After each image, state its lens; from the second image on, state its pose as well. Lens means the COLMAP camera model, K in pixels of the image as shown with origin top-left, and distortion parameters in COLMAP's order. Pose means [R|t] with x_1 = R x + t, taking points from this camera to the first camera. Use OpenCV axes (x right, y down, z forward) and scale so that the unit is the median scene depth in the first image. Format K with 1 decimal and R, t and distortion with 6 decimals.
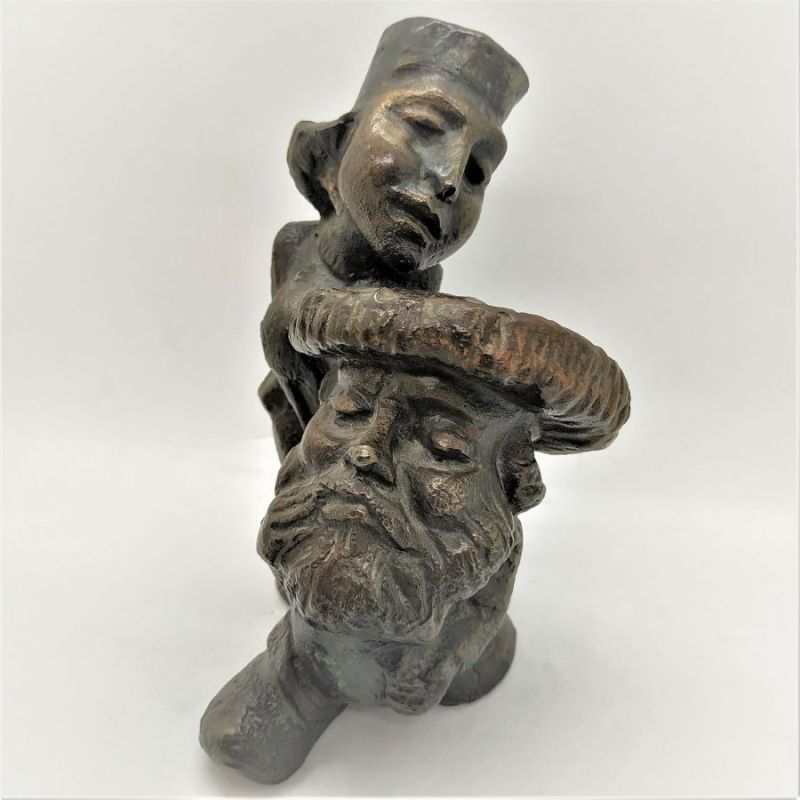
lens RADIAL K [[804.7, 0, 400.0], [0, 804.7, 400.0], [0, 0, 1]] dist [0.135621, -0.535461]
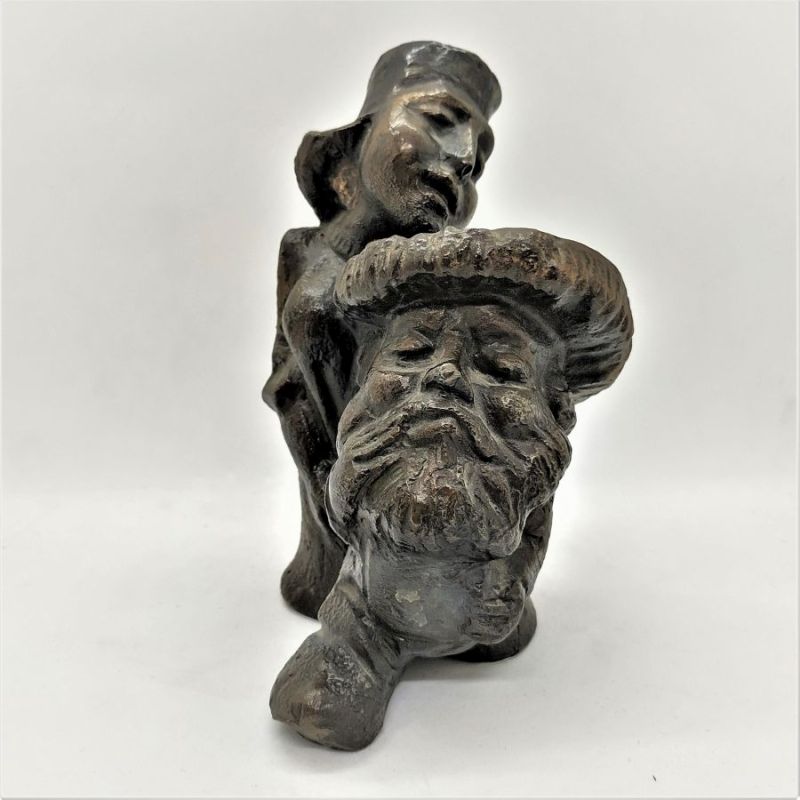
lens RADIAL K [[804.7, 0, 400.0], [0, 804.7, 400.0], [0, 0, 1]] dist [0.135621, -0.535461]
pose [[0.962742, -0.069253, 0.261404, -0.363343], [0.120825, 0.974958, -0.186705, 0.276281], [-0.241928, 0.211333, 0.947000, -0.018789]]
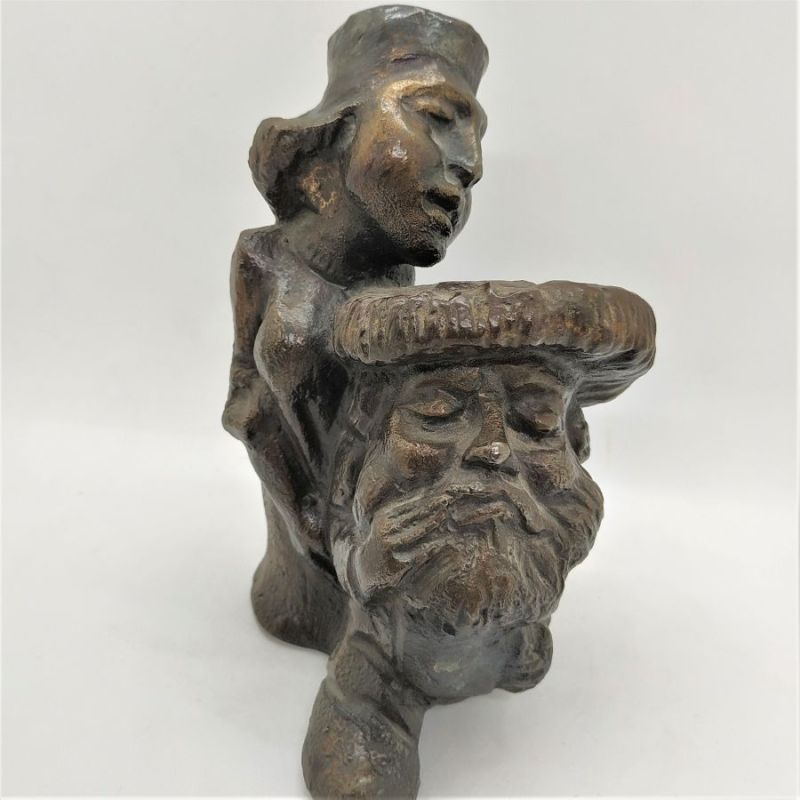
lens RADIAL K [[804.7, 0, 400.0], [0, 804.7, 400.0], [0, 0, 1]] dist [0.135621, -0.535461]
pose [[0.865891, -0.212172, 0.453008, -0.534848], [0.198636, 0.976973, 0.077900, -0.087253], [-0.459104, 0.022531, 0.888097, 0.152166]]
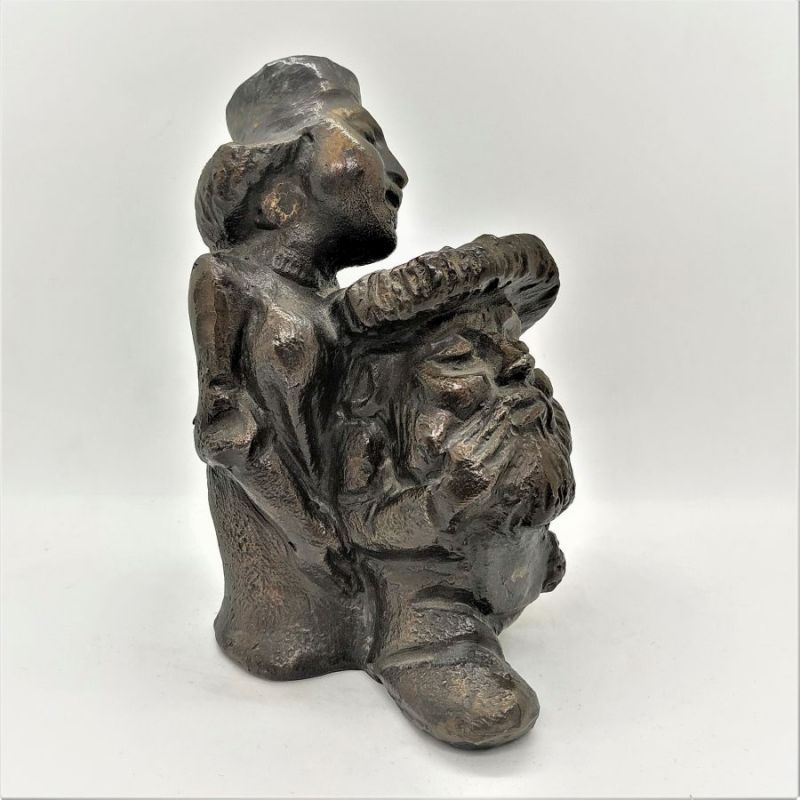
lens RADIAL K [[804.7, 0, 400.0], [0, 804.7, 400.0], [0, 0, 1]] dist [0.135621, -0.535461]
pose [[0.375558, -0.231830, 0.897335, -1.137955], [0.431501, 0.900608, 0.052081, -0.025646], [-0.820221, 0.367641, 0.438266, 0.578740]]
